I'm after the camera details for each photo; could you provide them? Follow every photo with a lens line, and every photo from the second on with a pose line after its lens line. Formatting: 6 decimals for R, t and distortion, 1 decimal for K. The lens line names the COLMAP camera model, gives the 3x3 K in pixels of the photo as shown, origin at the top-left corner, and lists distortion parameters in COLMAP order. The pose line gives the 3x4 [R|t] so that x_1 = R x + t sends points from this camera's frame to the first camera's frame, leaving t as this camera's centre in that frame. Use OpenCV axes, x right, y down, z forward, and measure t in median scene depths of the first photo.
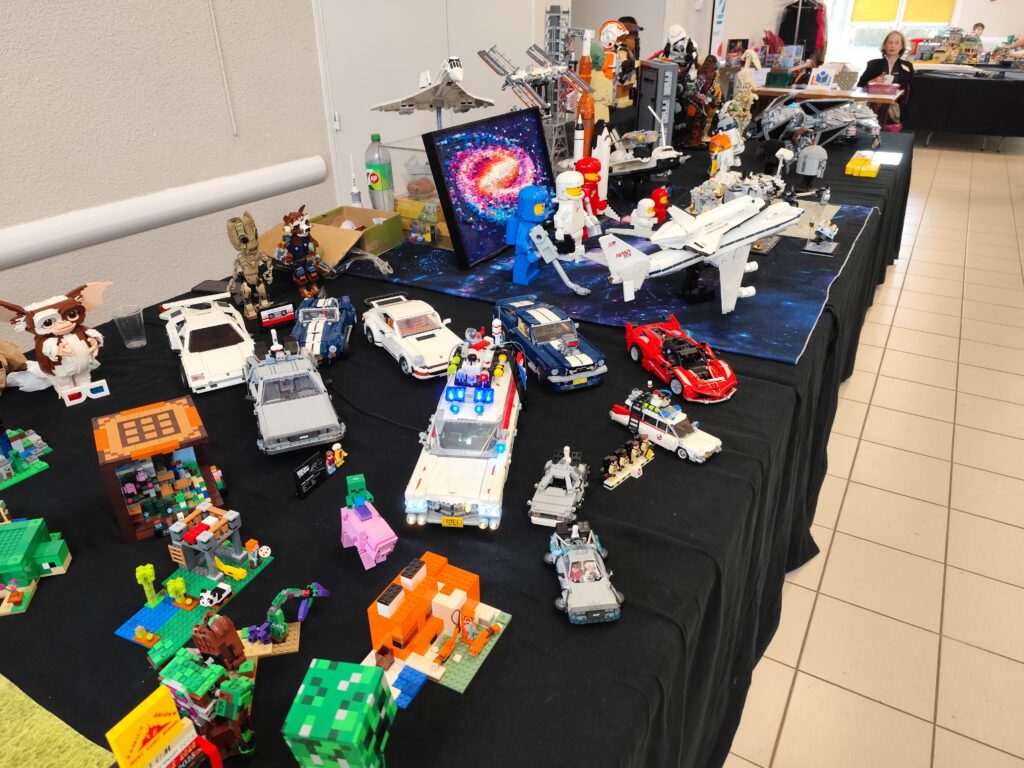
lens RADIAL K [[713.2, 0, 518.7], [0, 713.2, 380.6], [0, 0, 1]] dist [0.008902, -0.012002]
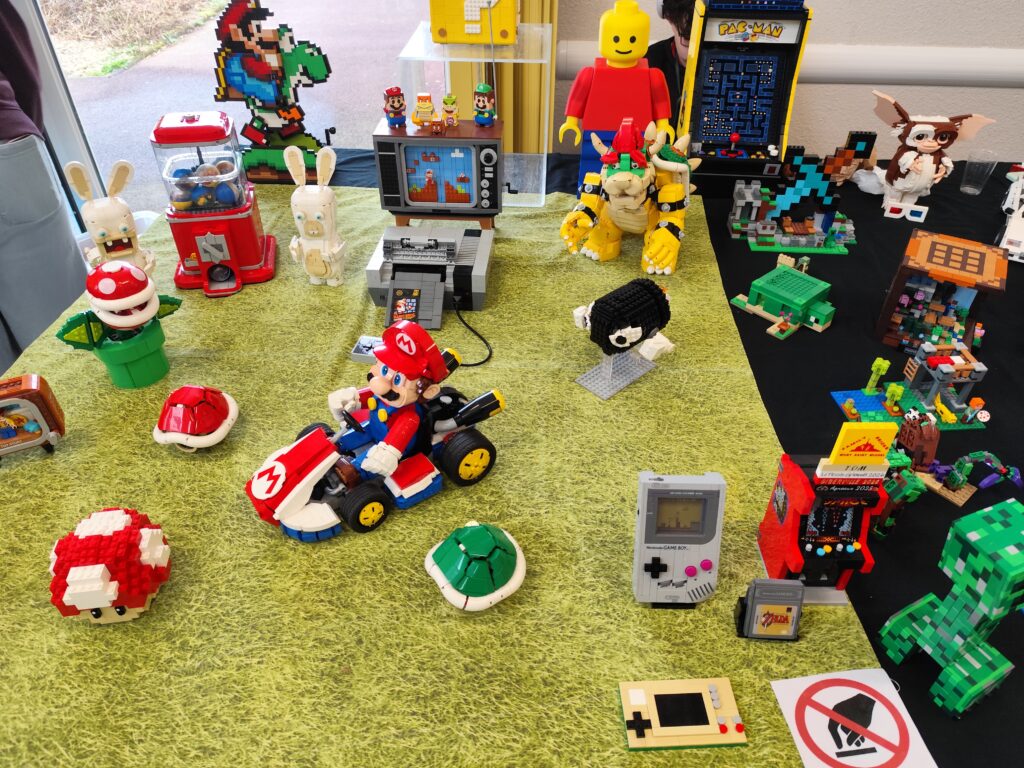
lens RADIAL K [[713.2, 0, 512.1], [0, 713.2, 388.3], [0, 0, 1]] dist [0.008902, -0.012002]
pose [[0.472373, 0.560608, -0.680135, -0.008168], [-0.422599, 0.821228, 0.383398, 0.095599], [0.773482, 0.106318, 0.624838, -0.130893]]
